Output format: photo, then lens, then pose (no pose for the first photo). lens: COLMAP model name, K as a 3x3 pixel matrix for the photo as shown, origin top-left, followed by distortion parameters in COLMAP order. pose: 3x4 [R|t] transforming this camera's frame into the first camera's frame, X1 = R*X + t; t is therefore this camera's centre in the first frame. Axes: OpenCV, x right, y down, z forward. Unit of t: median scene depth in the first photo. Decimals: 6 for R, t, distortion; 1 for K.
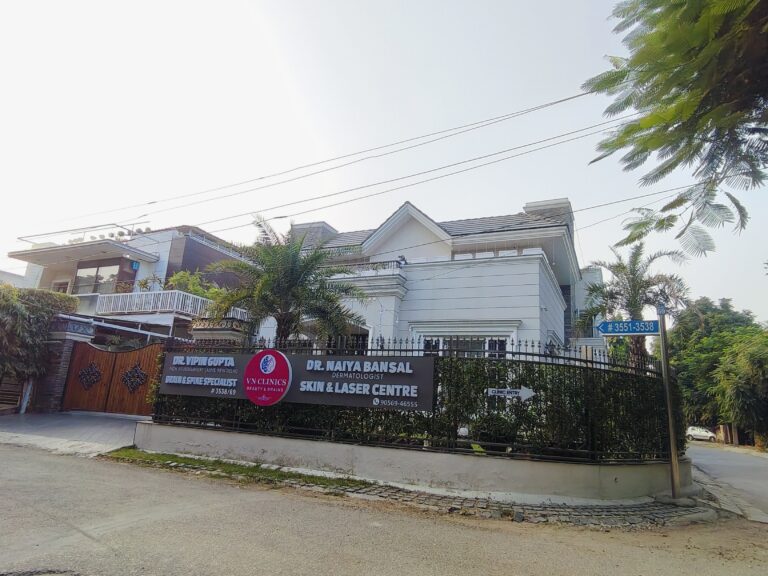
lens RADIAL K [[477.6, 0, 384.0], [0, 477.6, 288.0], [0, 0, 1]] dist [-0.000882, -0.000462]
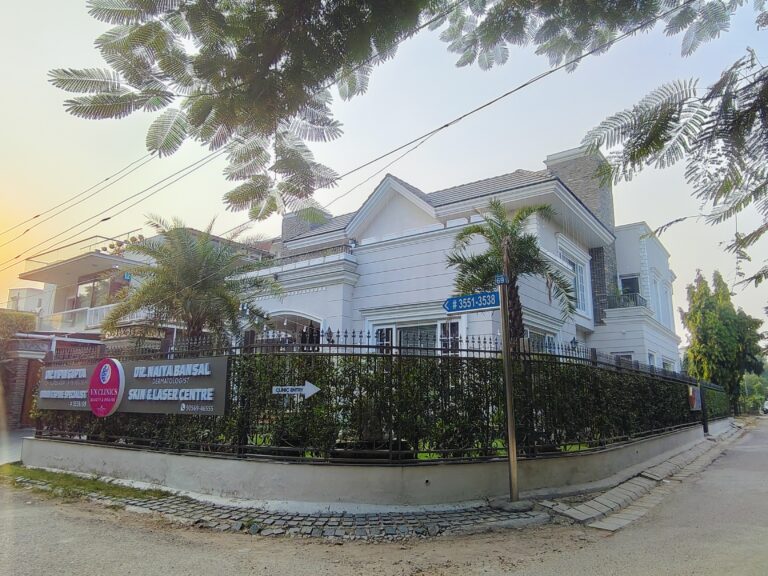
lens RADIAL K [[525.5, 0, 384.0], [0, 525.5, 288.0], [0, 0, 1]] dist [-0.002681, -0.000405]
pose [[0.981076, -0.094870, -0.168790, 0.519049], [0.100115, 0.994714, 0.022821, 0.020392], [0.165733, -0.039288, 0.985388, 0.058208]]
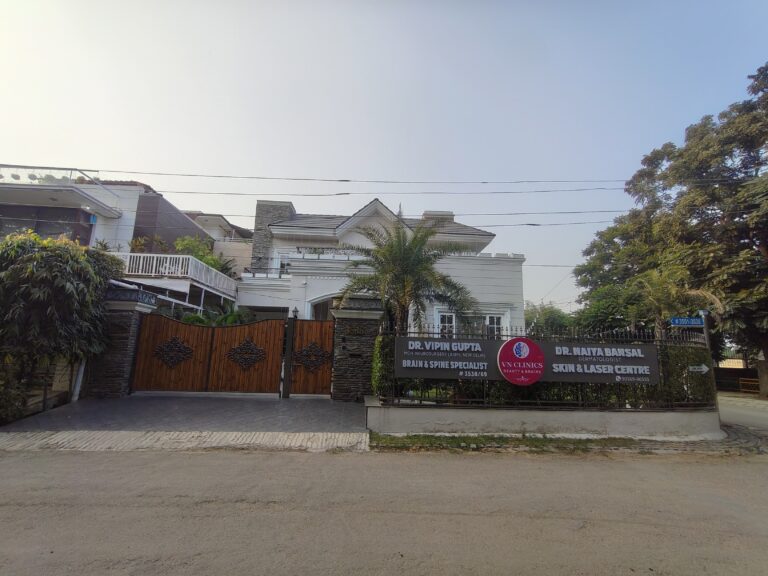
lens RADIAL K [[358.9, 0, 384.0], [0, 358.9, 288.0], [0, 0, 1]] dist [-0.001367, 0.000820]
pose [[0.884089, 0.049585, 0.464681, -0.991698], [-0.085928, 0.994650, 0.057348, -0.014393], [-0.459351, -0.090629, 0.883619, 0.400222]]
